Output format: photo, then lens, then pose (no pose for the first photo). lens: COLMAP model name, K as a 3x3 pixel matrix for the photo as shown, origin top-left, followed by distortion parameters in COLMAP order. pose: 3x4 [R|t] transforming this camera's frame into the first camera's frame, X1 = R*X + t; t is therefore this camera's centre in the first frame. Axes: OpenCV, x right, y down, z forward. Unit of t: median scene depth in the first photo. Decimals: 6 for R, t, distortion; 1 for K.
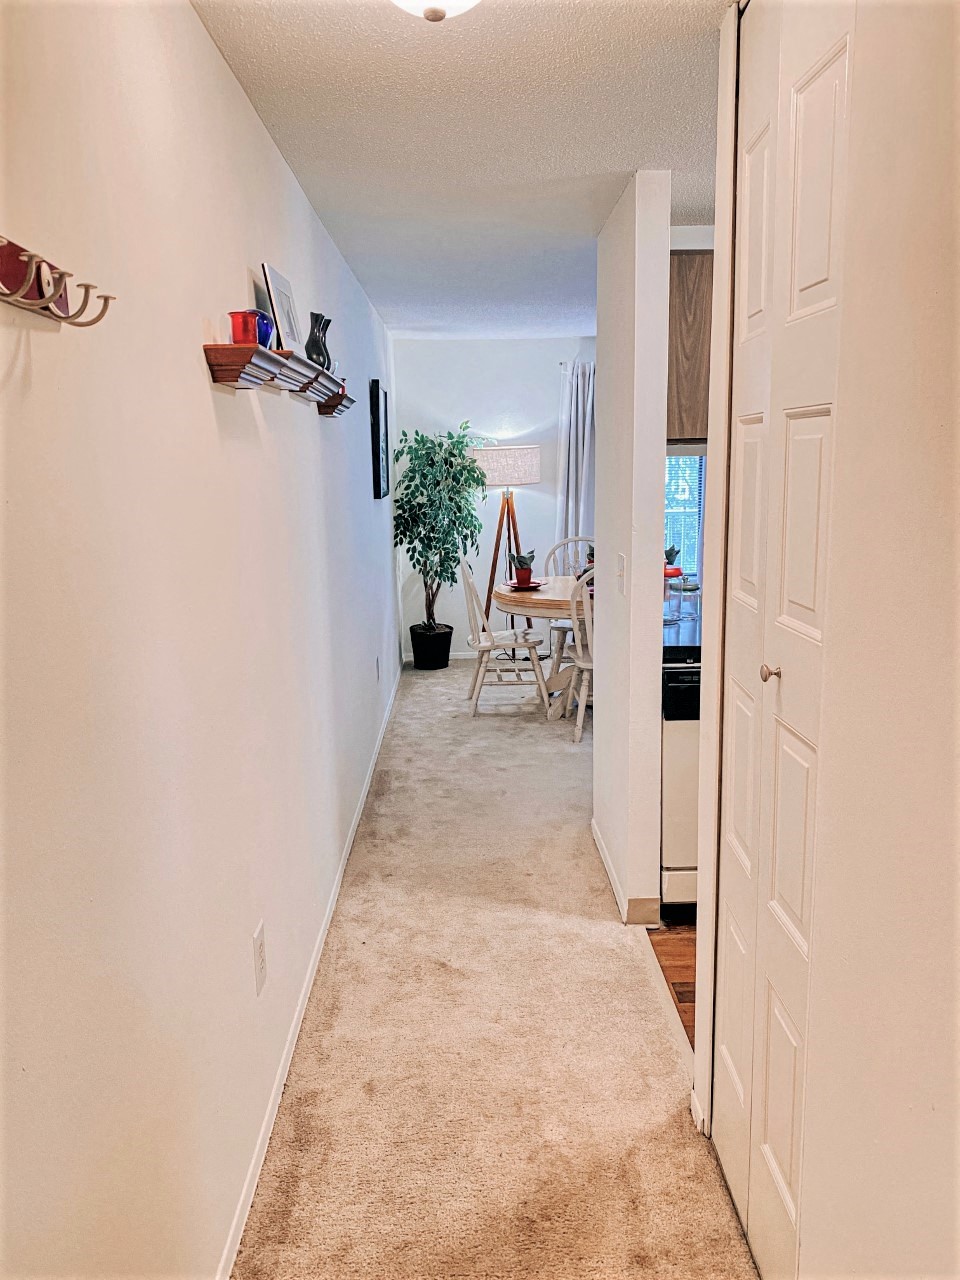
lens RADIAL K [[977.9, 0, 480.0], [0, 977.9, 640.0], [0, 0, 1]] dist [-0.030176, 0.001143]
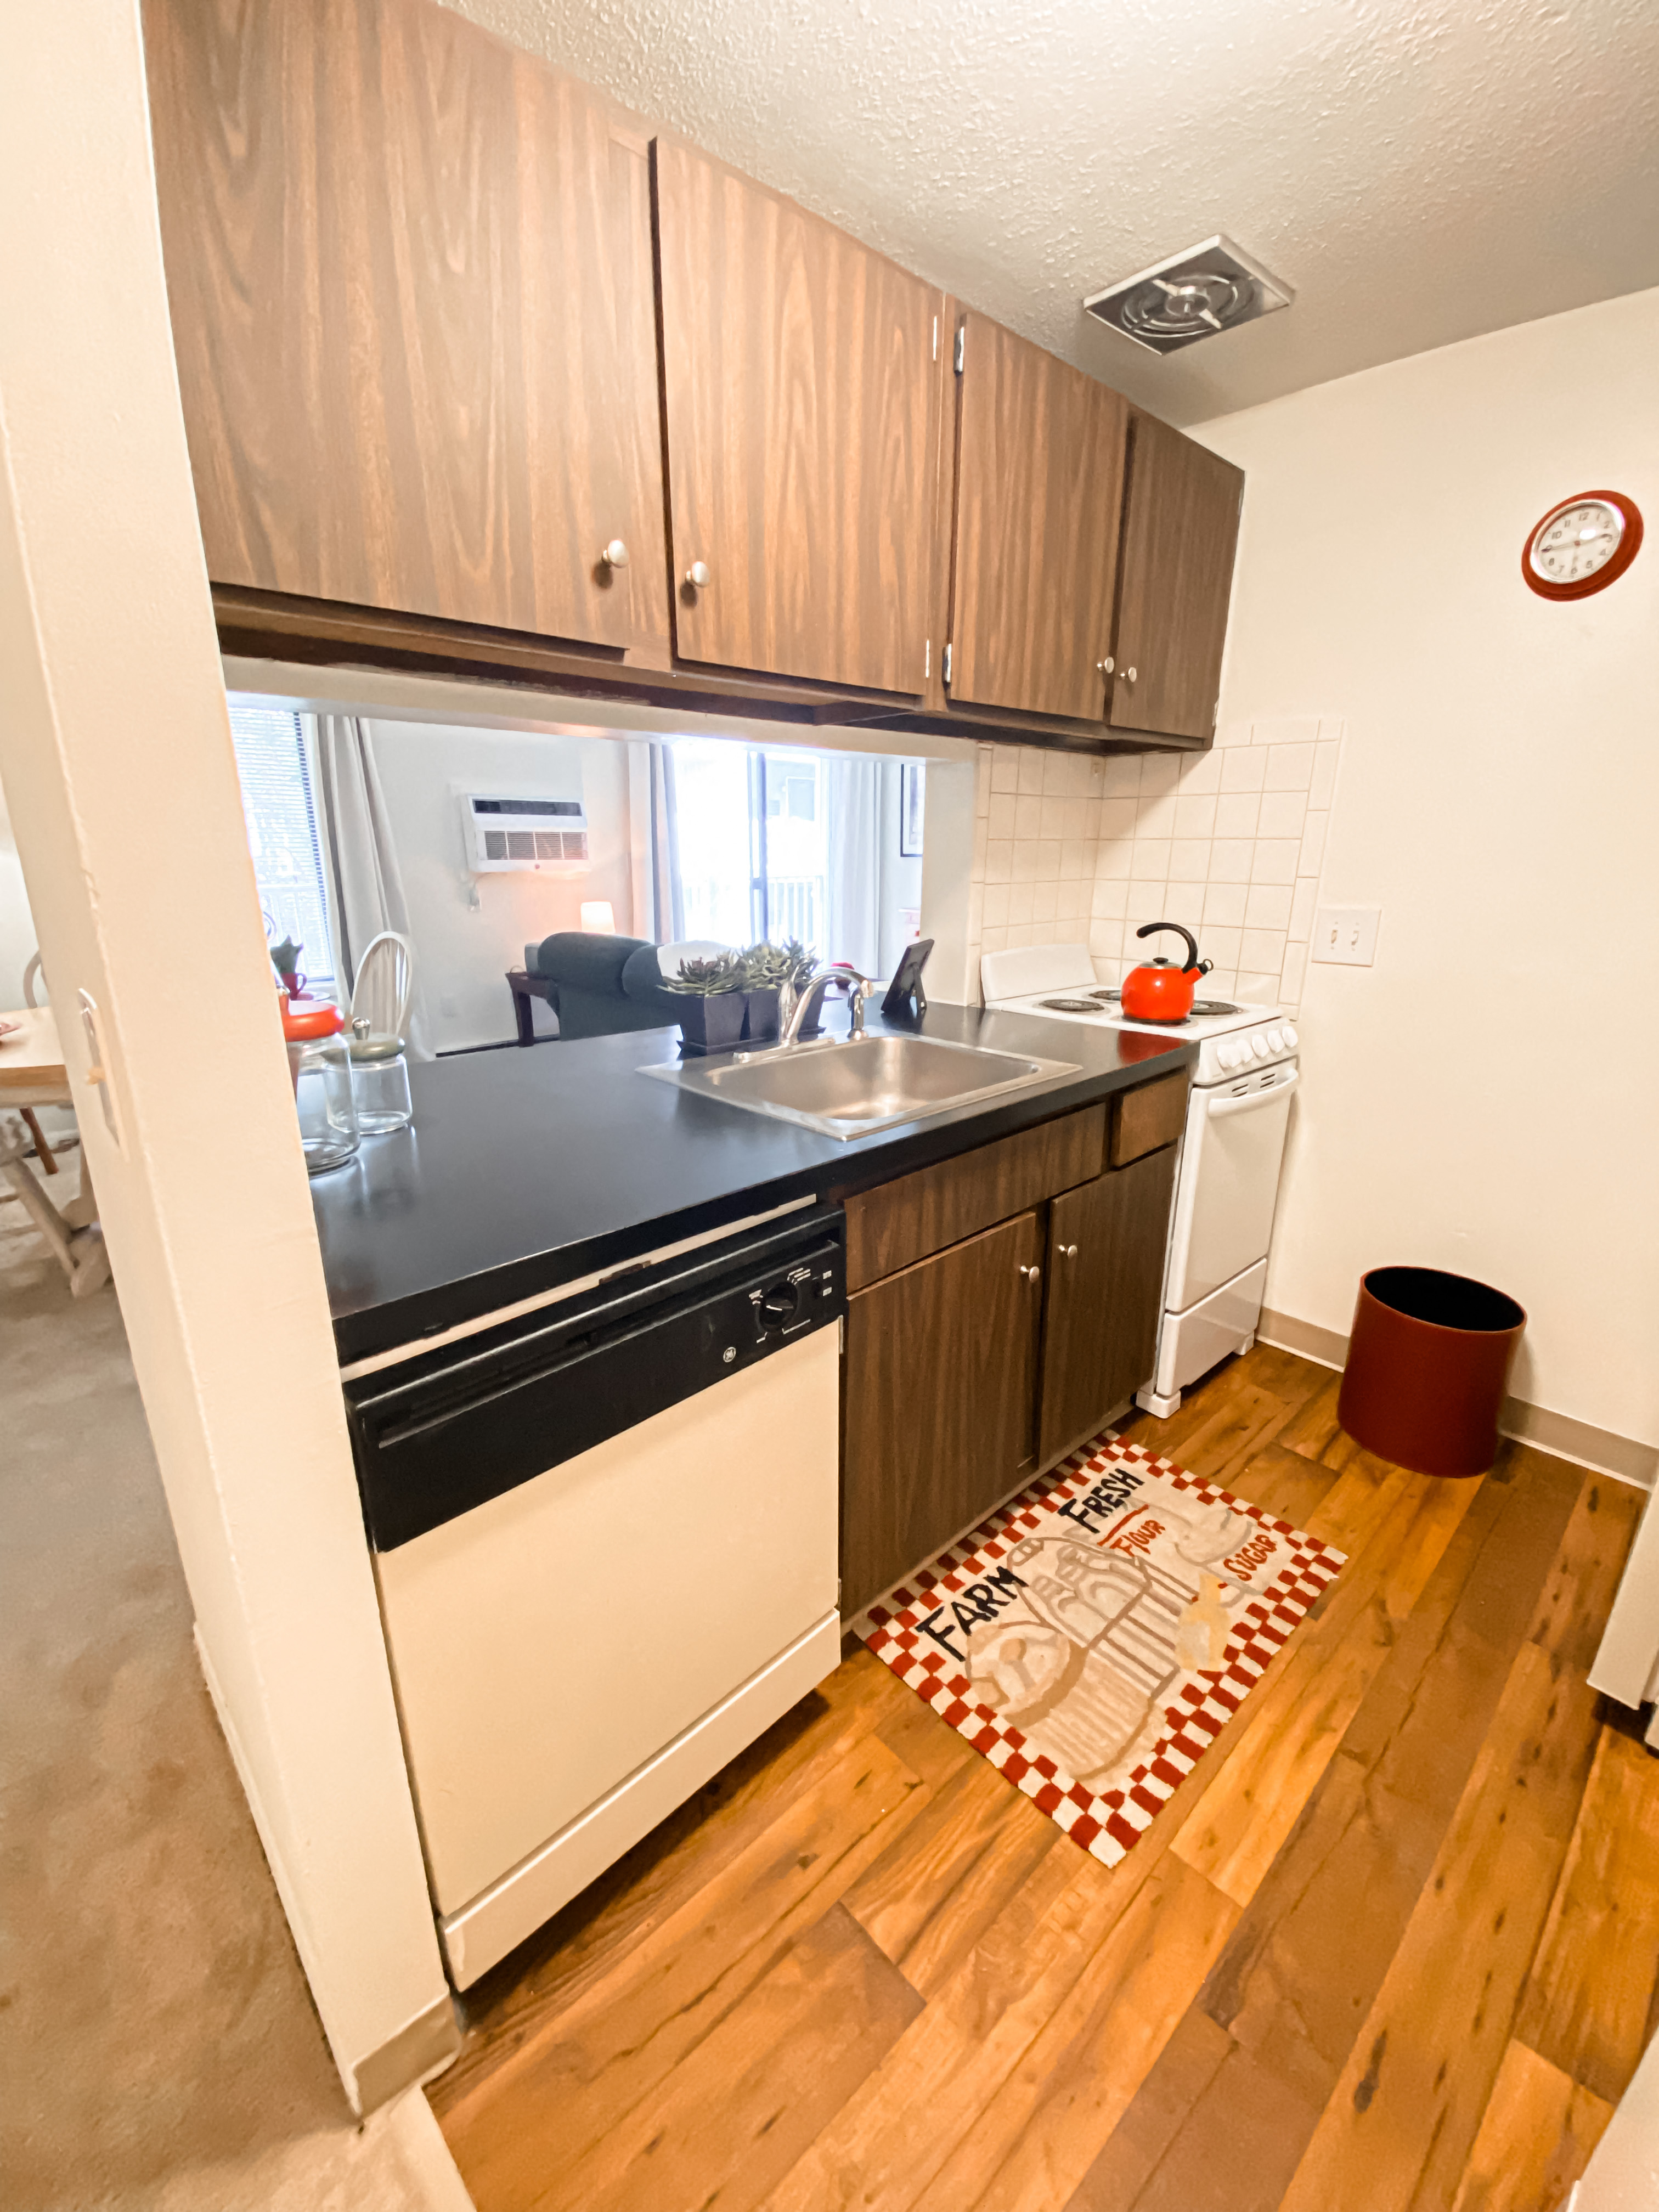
lens RADIAL K [[897.5, 0, 829.5], [0, 897.5, 1106.0], [0, 0, 1]] dist [0.025222, -0.023615]
pose [[0.742592, -0.169128, 0.648037, 0.129173], [0.105714, 0.985060, 0.135947, -0.066684], [-0.661348, -0.032446, 0.749377, 0.680975]]
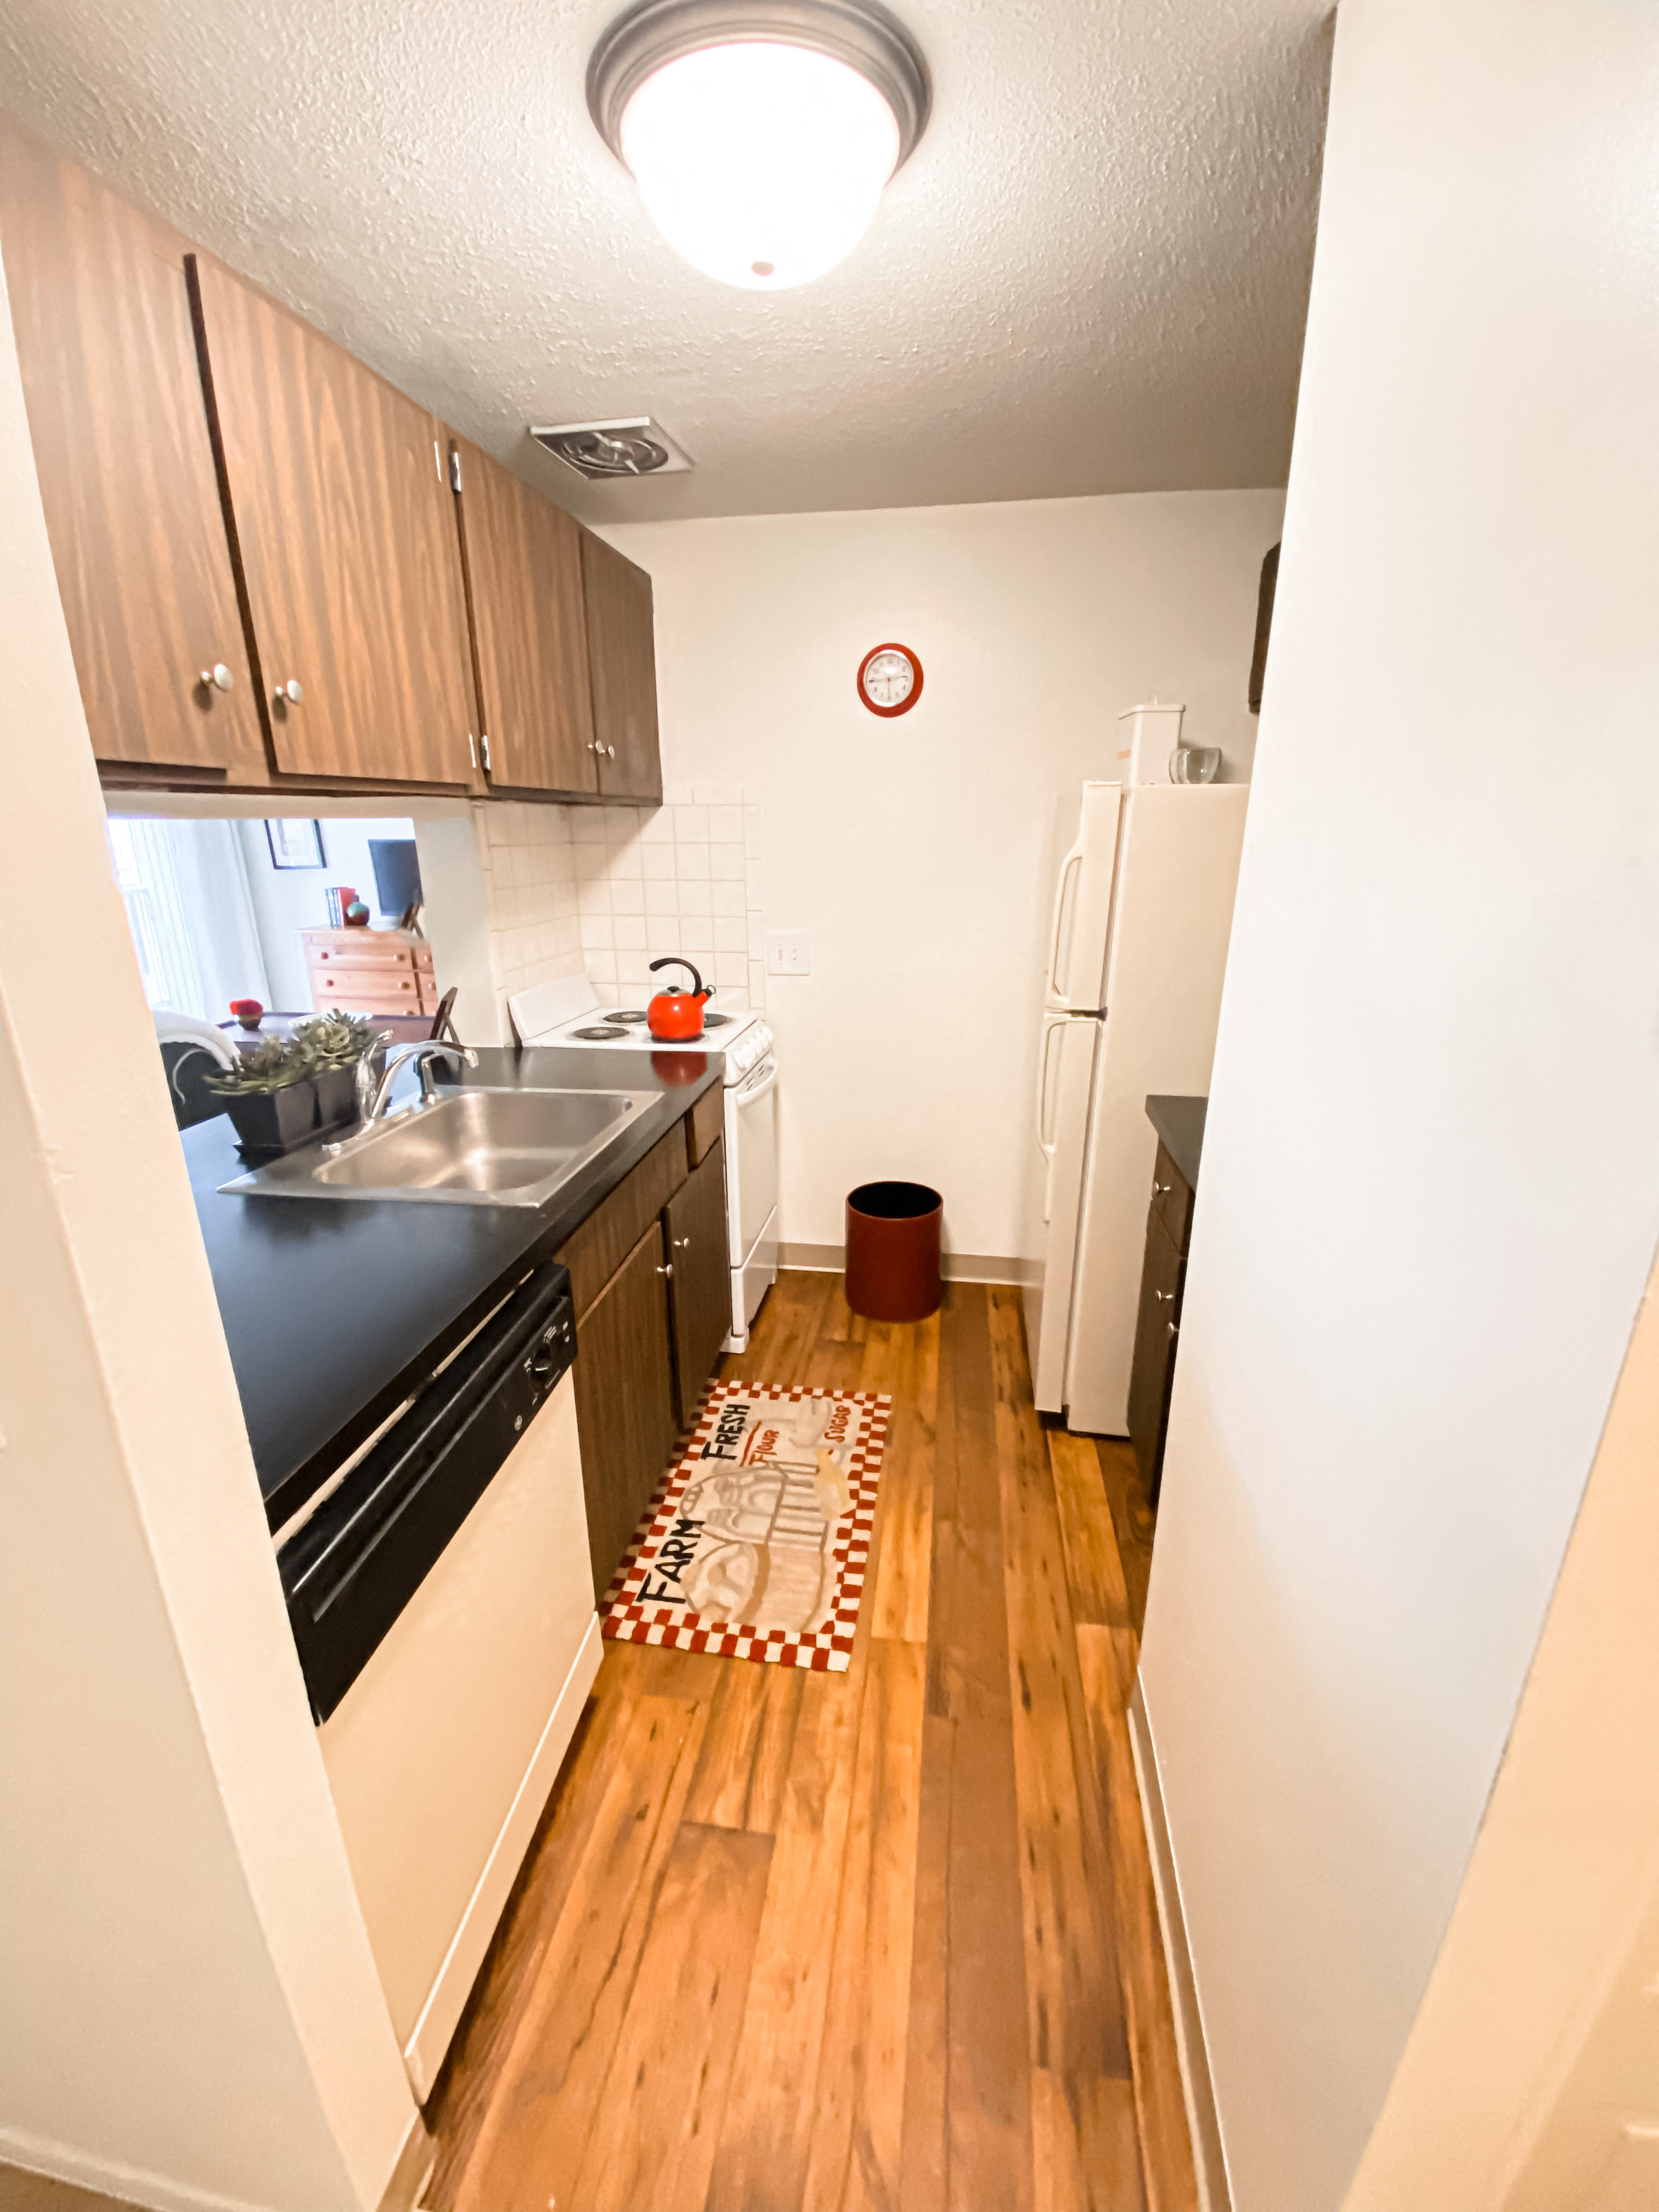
lens RADIAL K [[897.5, 0, 829.5], [0, 897.5, 1106.0], [0, 0, 1]] dist [0.025222, -0.023615]
pose [[0.156279, -0.283313, 0.946208, 0.006751], [0.183289, 0.949659, 0.254074, -0.129882], [-0.970557, 0.133723, 0.200340, 0.737927]]
